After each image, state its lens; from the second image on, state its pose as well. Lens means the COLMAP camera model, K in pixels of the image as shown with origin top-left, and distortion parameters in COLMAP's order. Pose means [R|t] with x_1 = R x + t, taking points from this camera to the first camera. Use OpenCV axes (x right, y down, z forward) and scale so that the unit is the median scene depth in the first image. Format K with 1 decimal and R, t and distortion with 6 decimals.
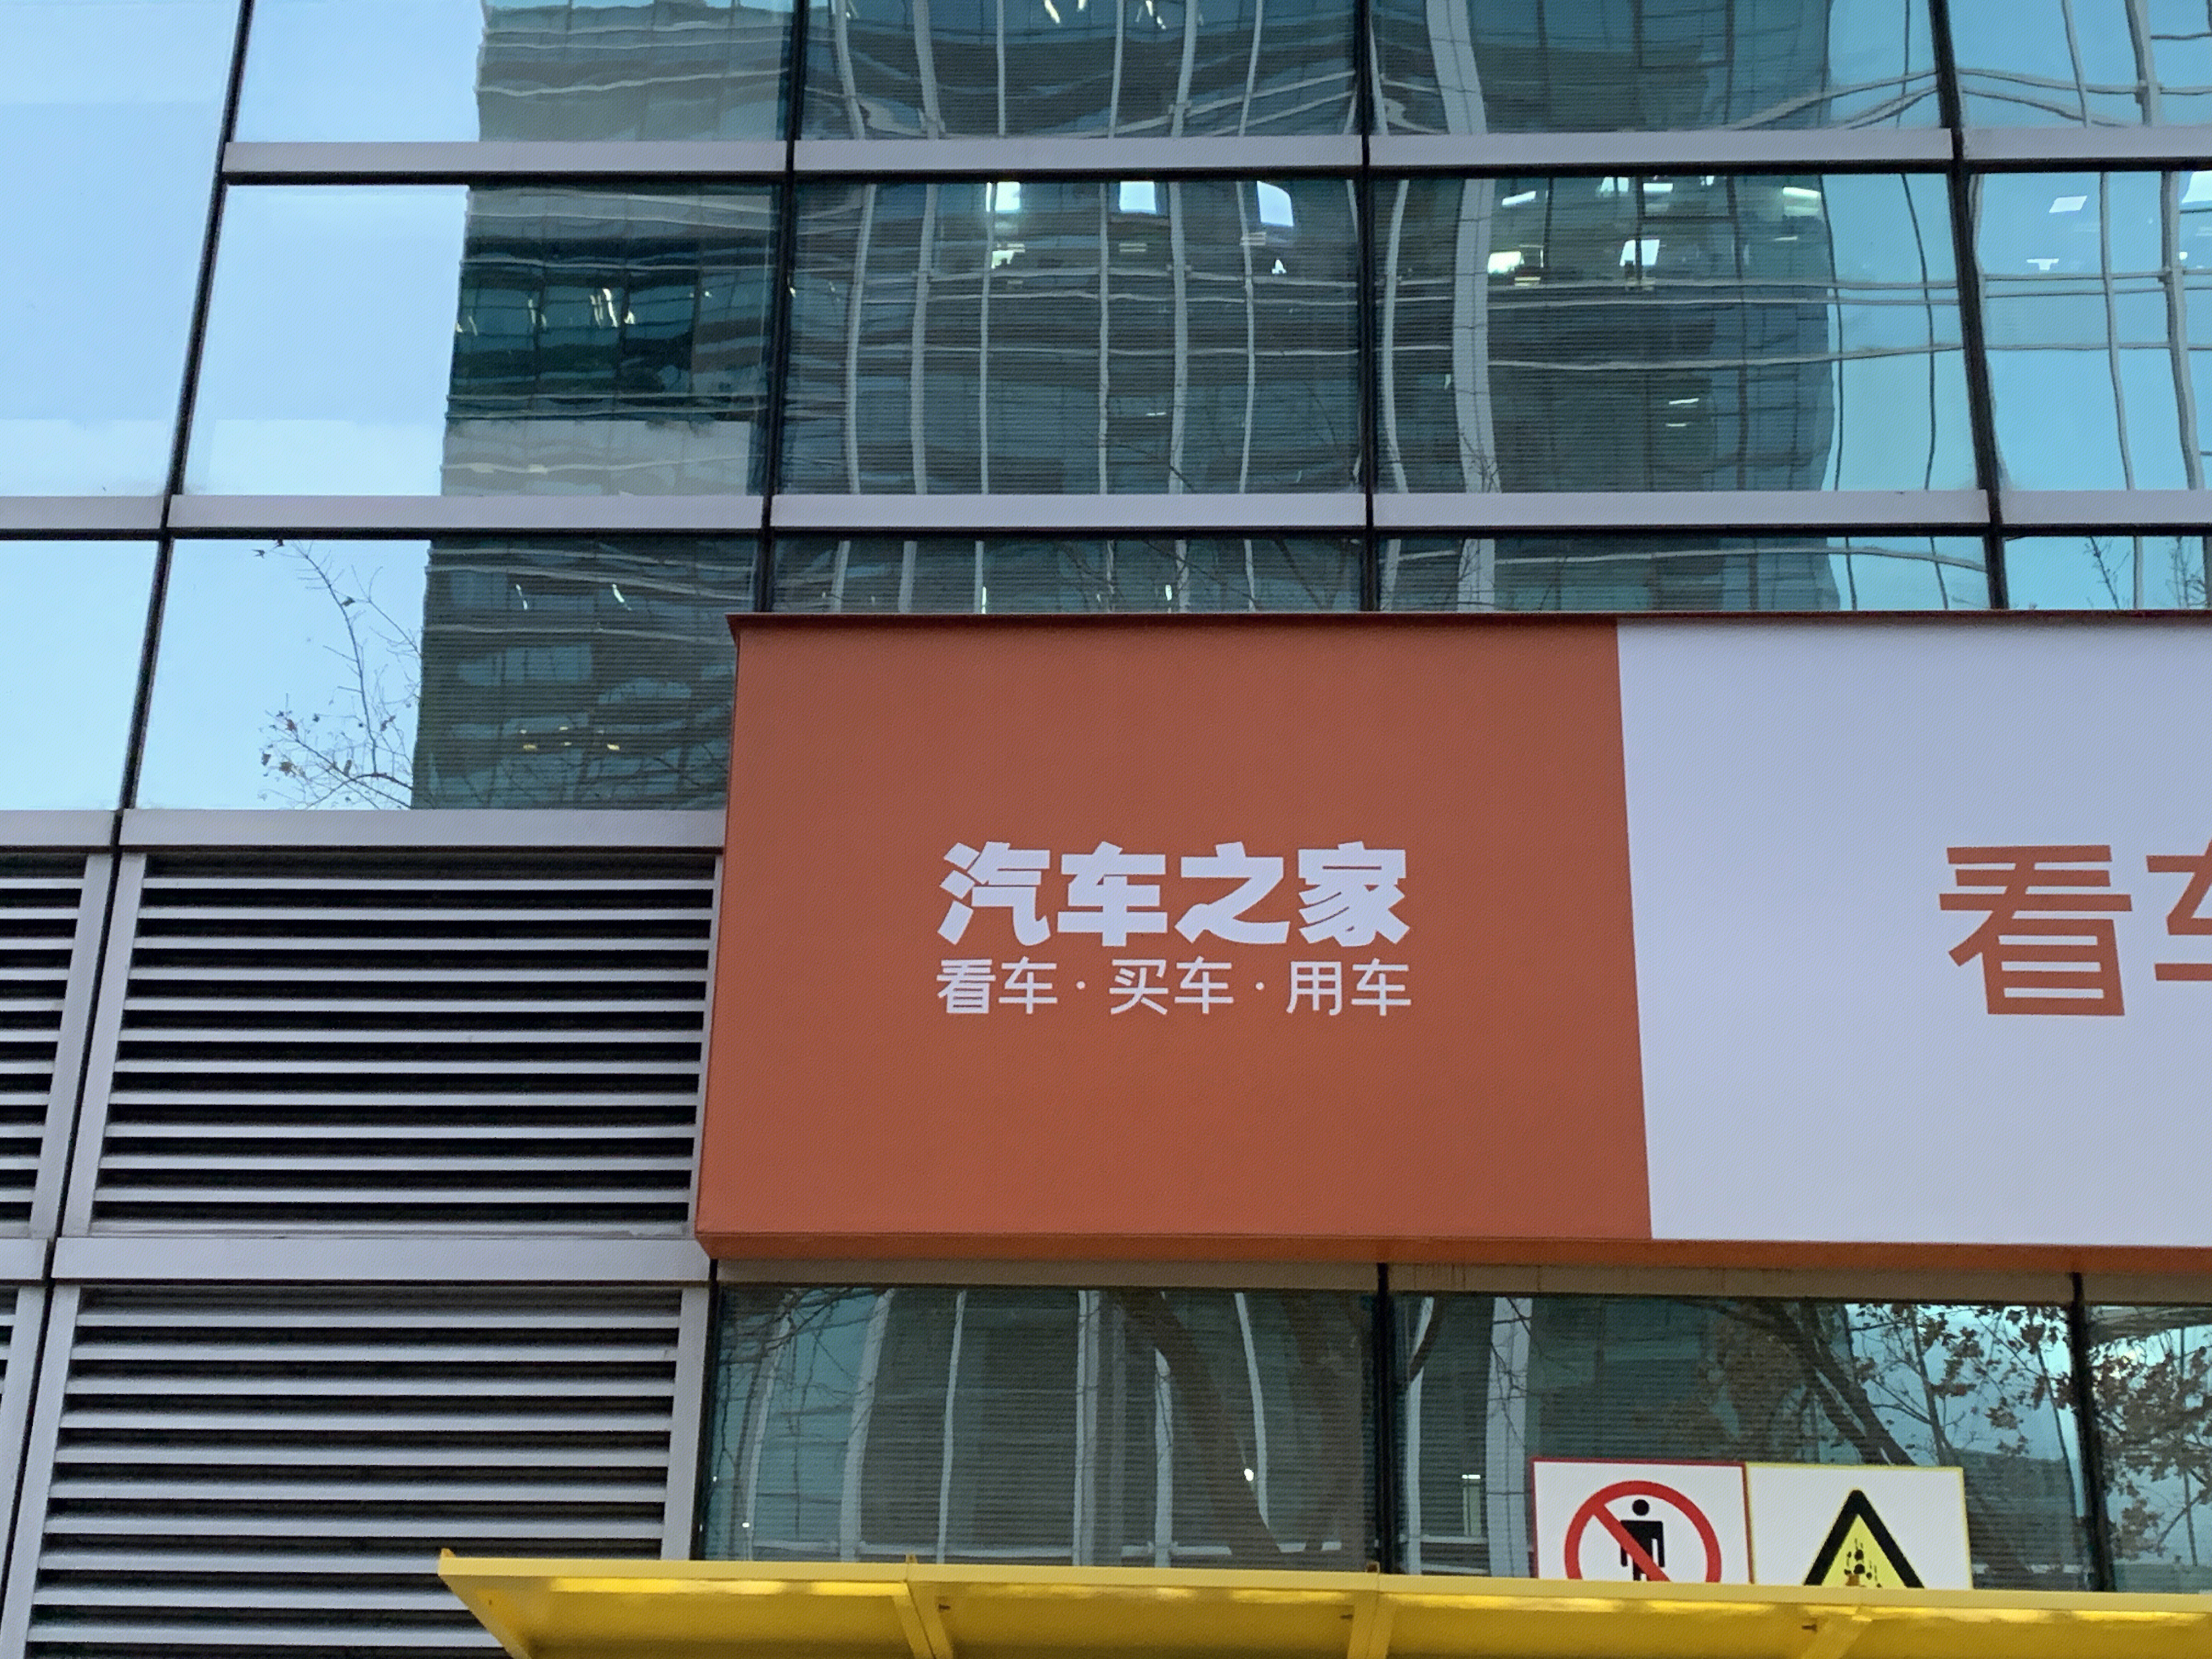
lens RADIAL K [[2978.1, 0, 1106.0], [0, 2978.1, 829.5], [0, 0, 1]] dist [0.145746, -0.430914]
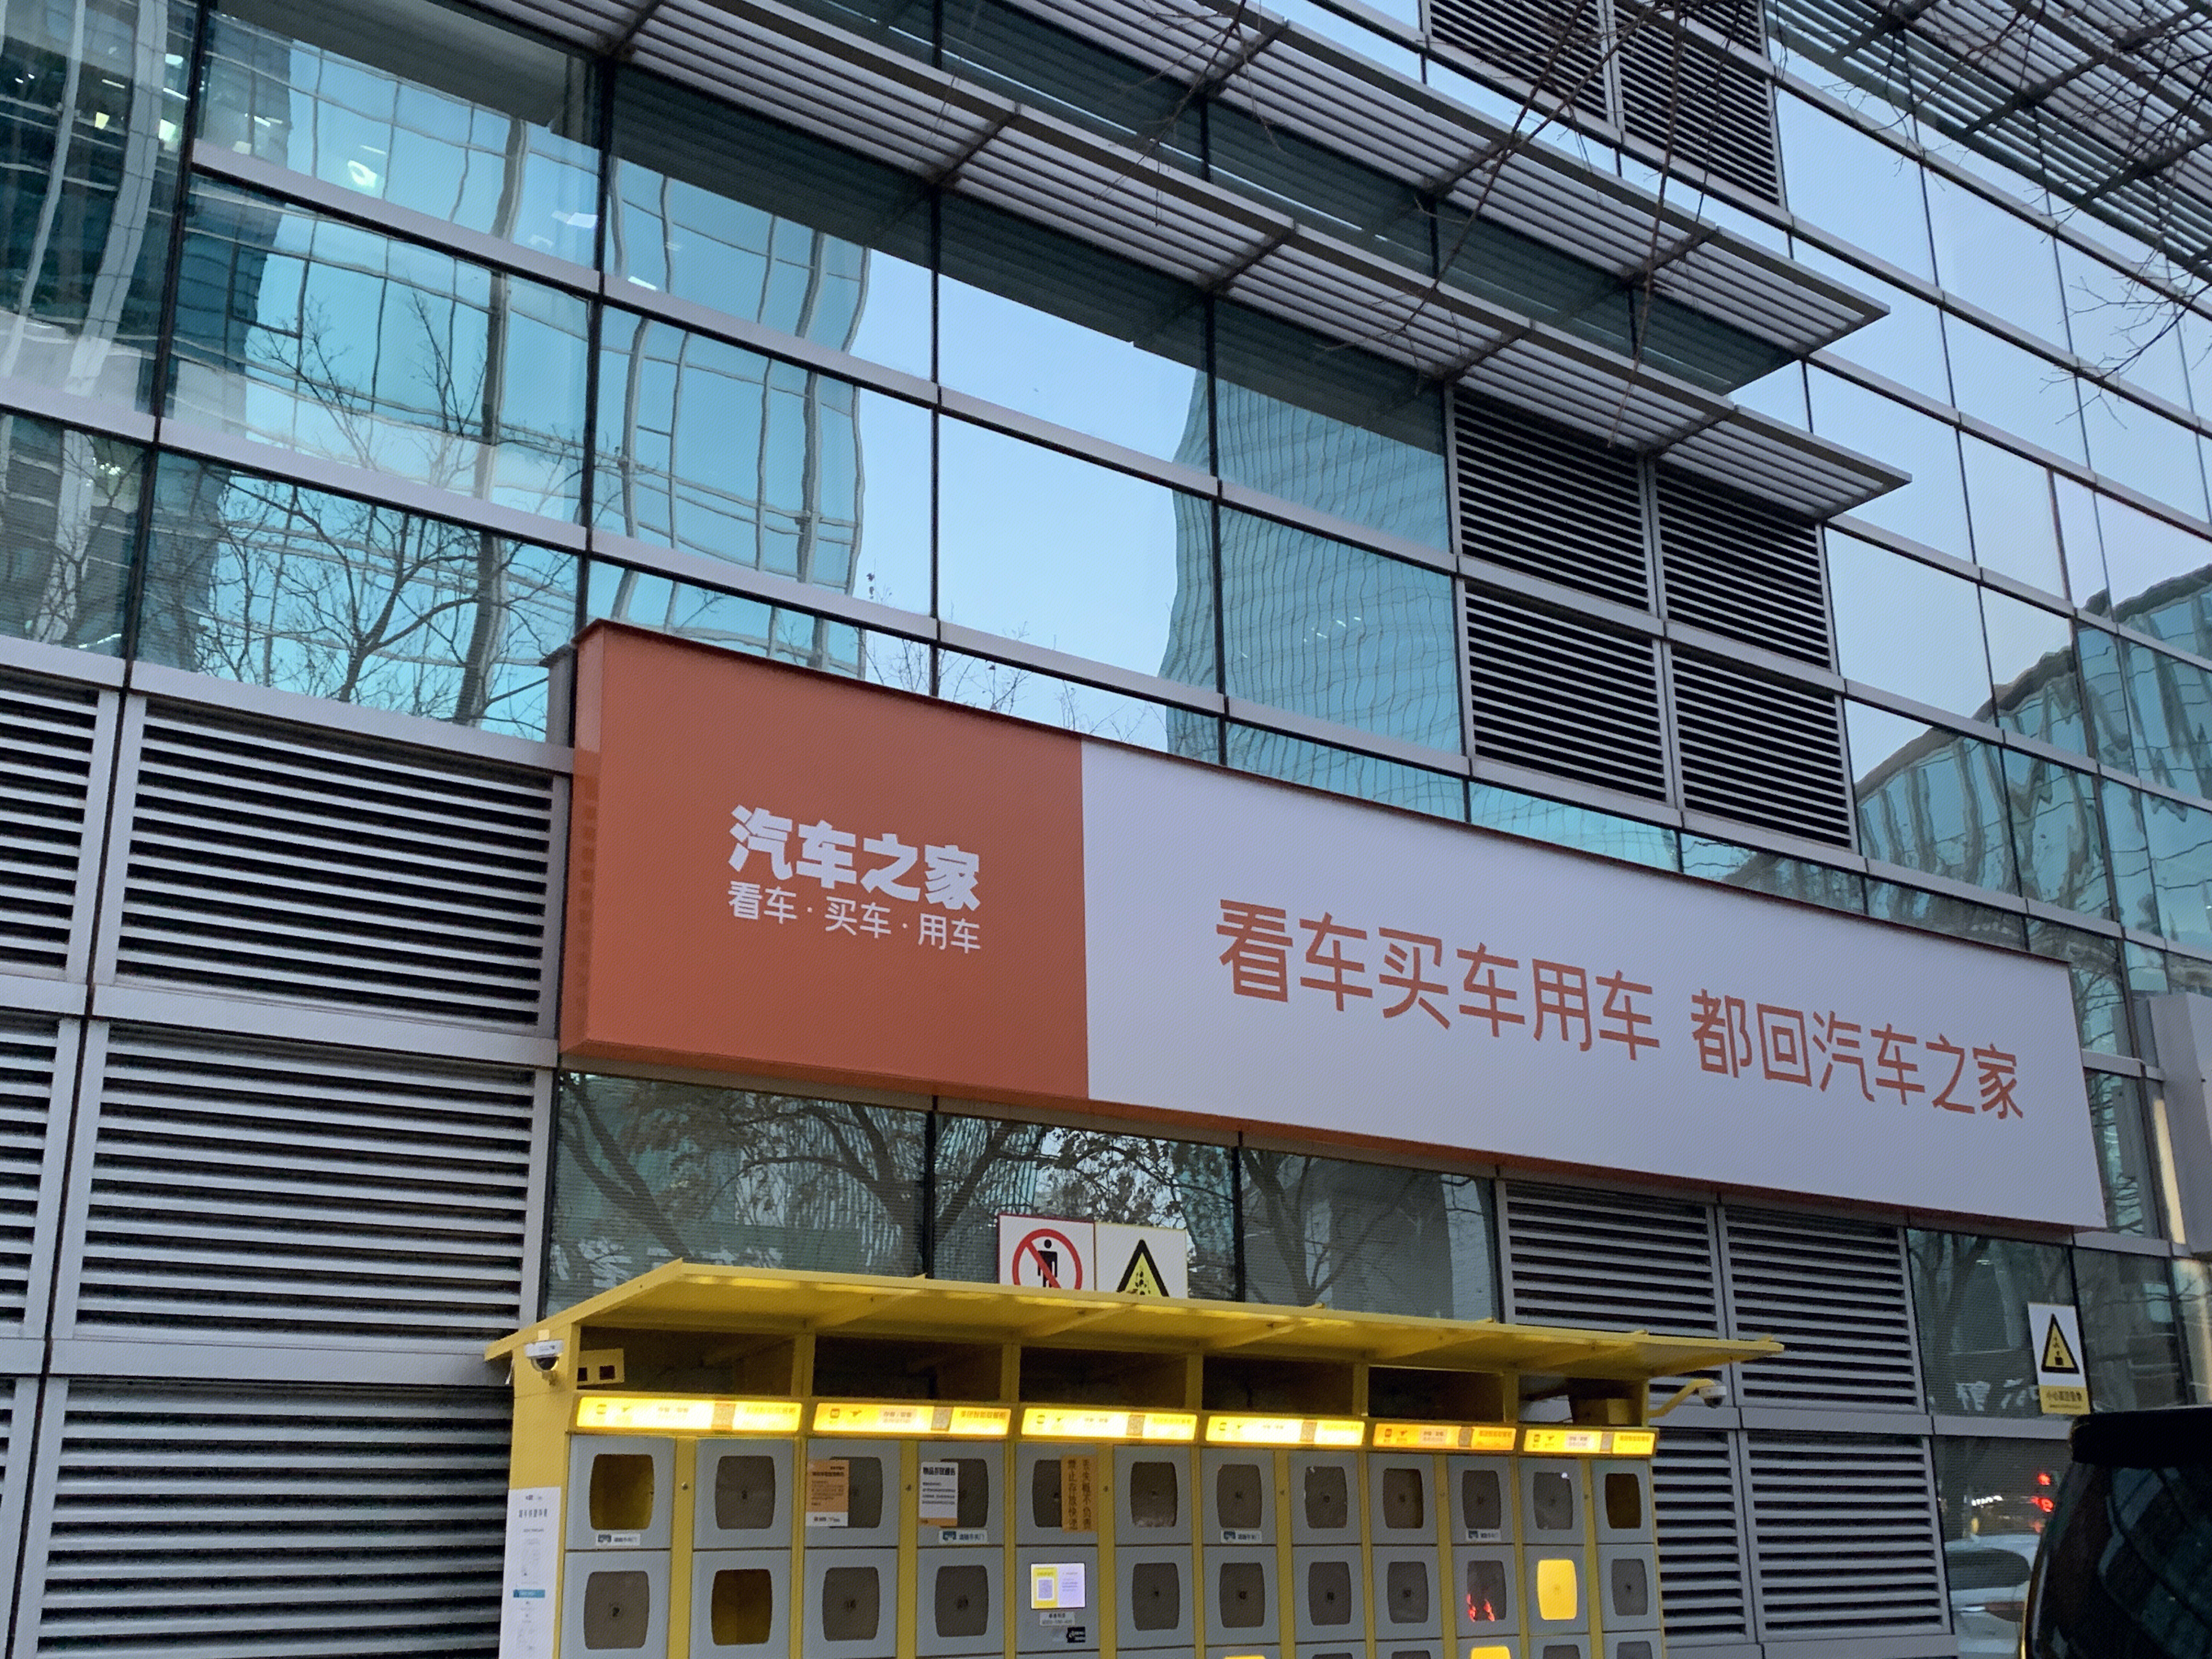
lens RADIAL K [[2302.3, 0, 1106.0], [0, 2302.3, 829.5], [0, 0, 1]] dist [0.204465, -0.629359]
pose [[0.776506, 0.157778, 0.610036, -0.650696], [-0.218066, 0.975607, 0.025244, -0.056451], [-0.591173, -0.152630, 0.791971, -0.077804]]
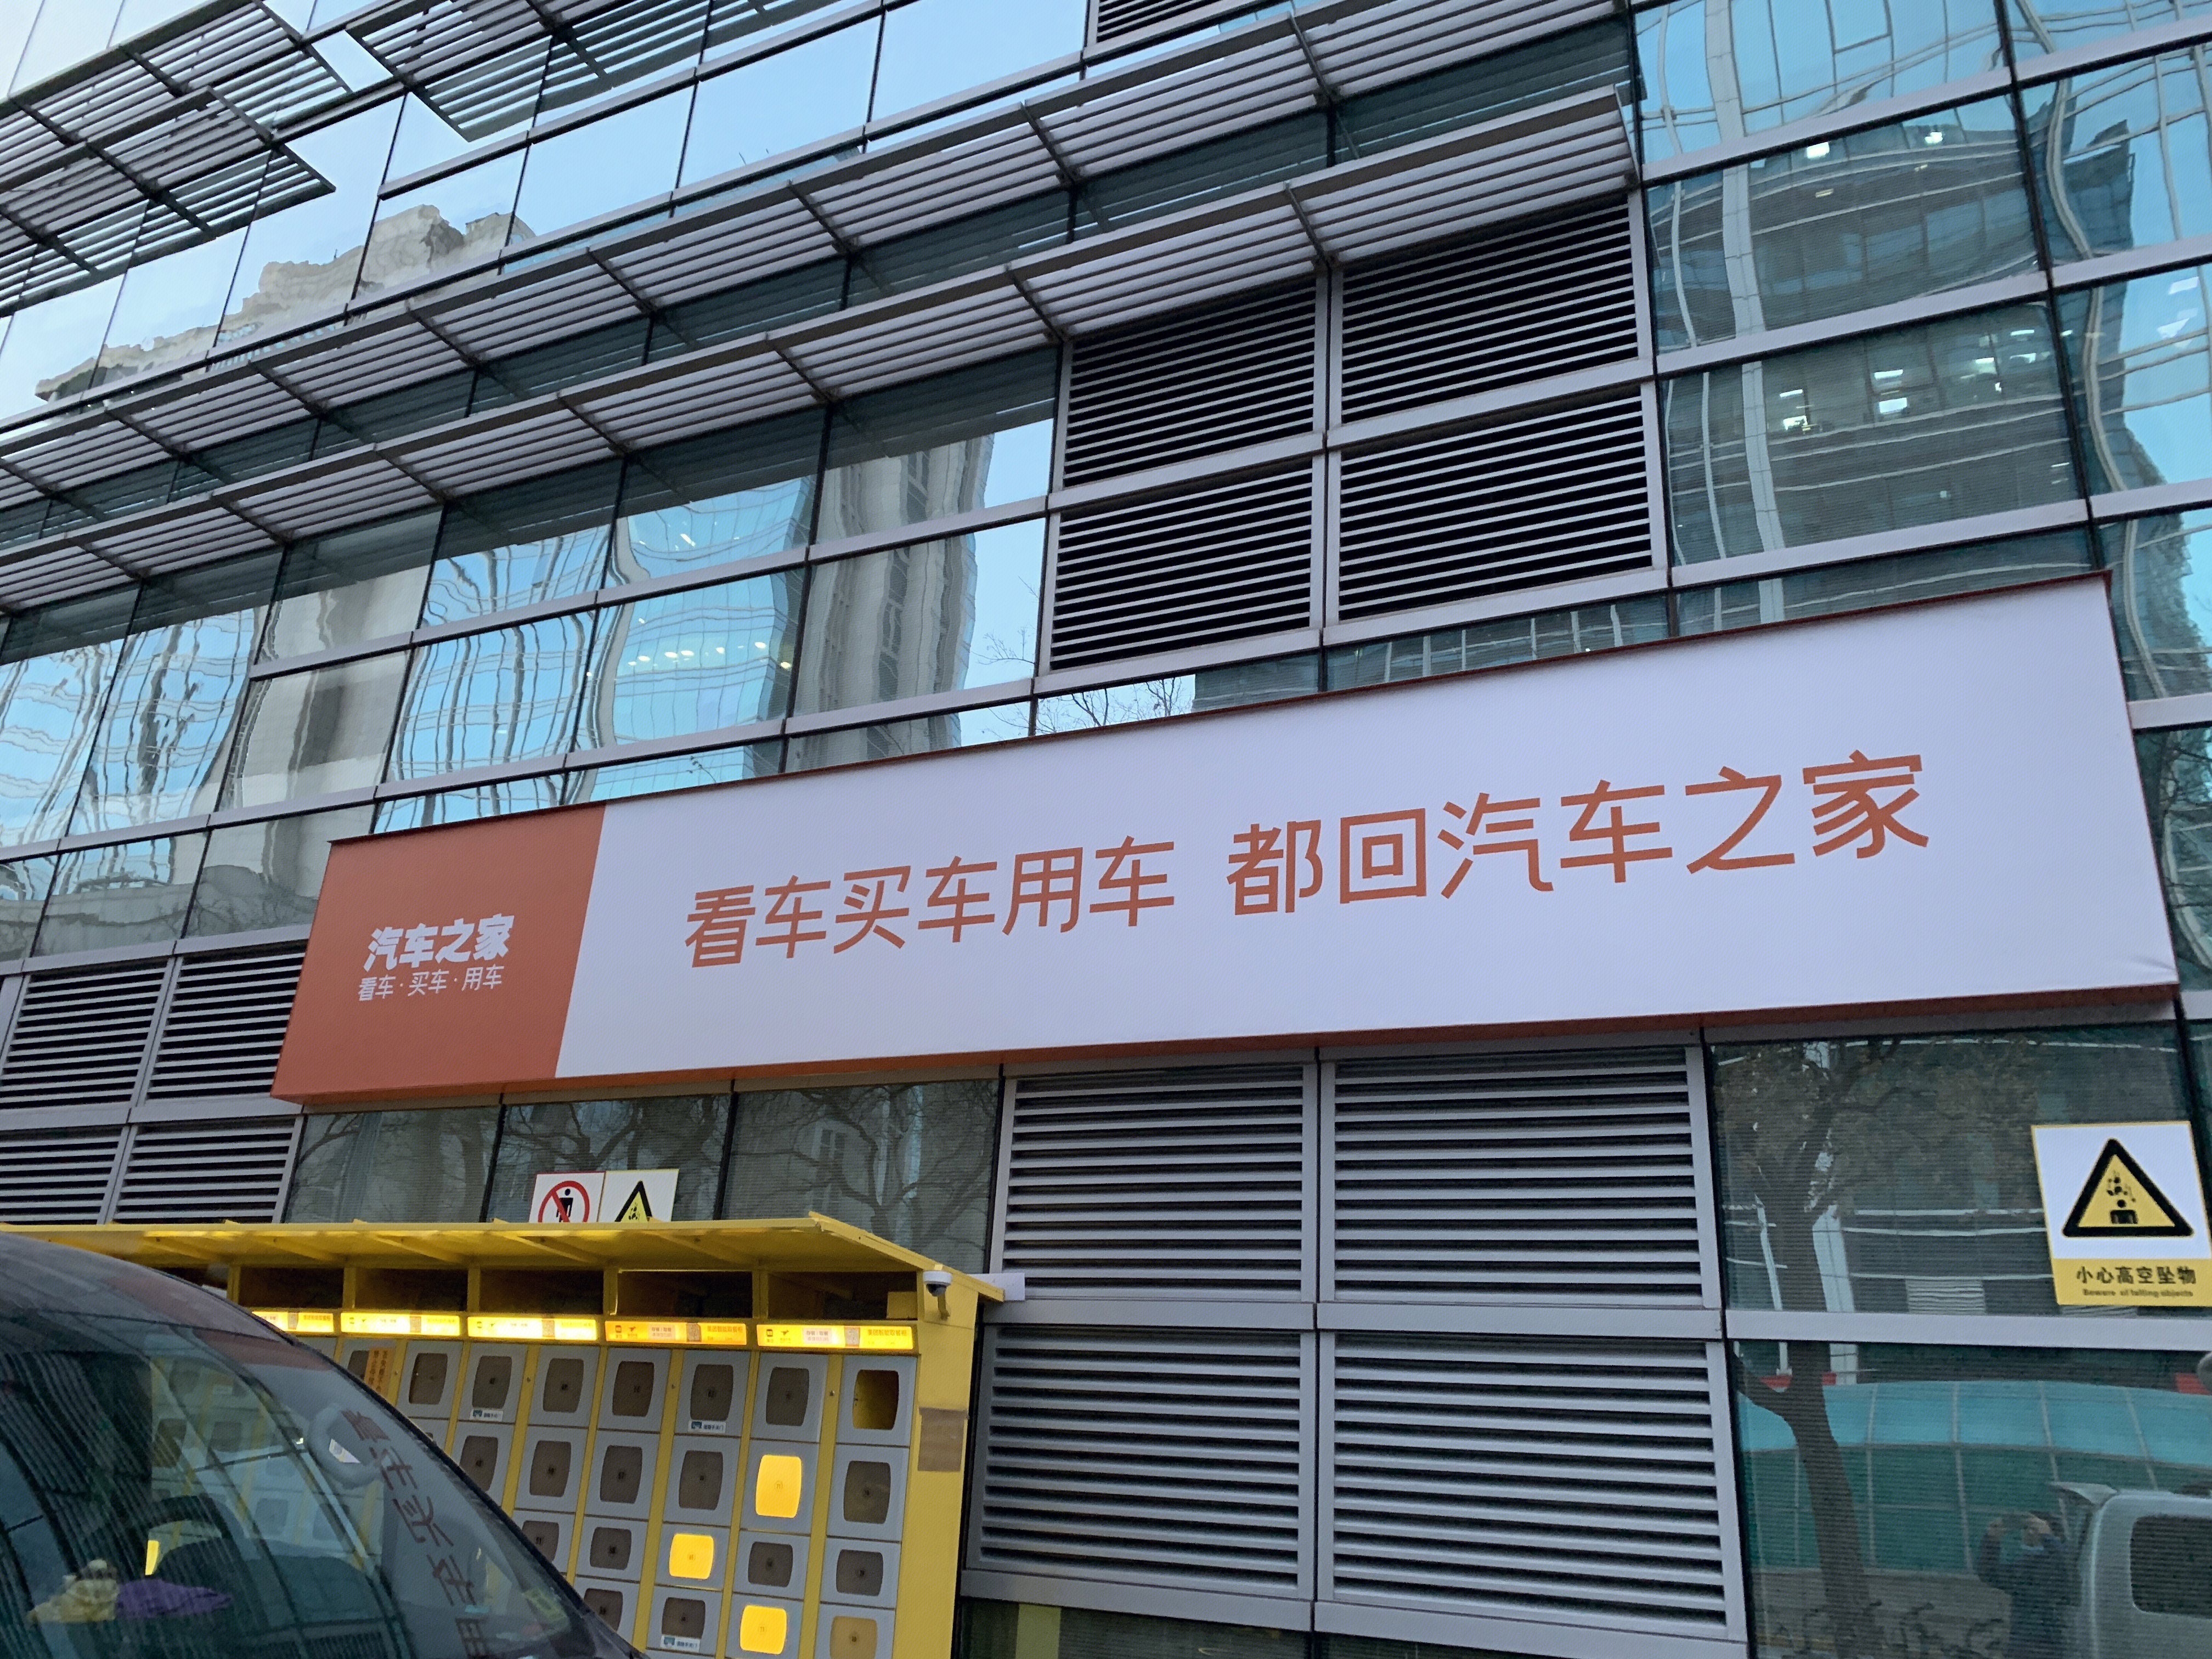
lens RADIAL K [[1667.0, 0, 1106.0], [0, 1667.0, 829.5], [0, 0, 1]] dist [0.103738, -0.203349]
pose [[0.915675, -0.111825, -0.386050, 1.051825], [0.119331, 0.992844, -0.004549, 0.001394], [0.383796, -0.041902, 0.922467, -0.036103]]
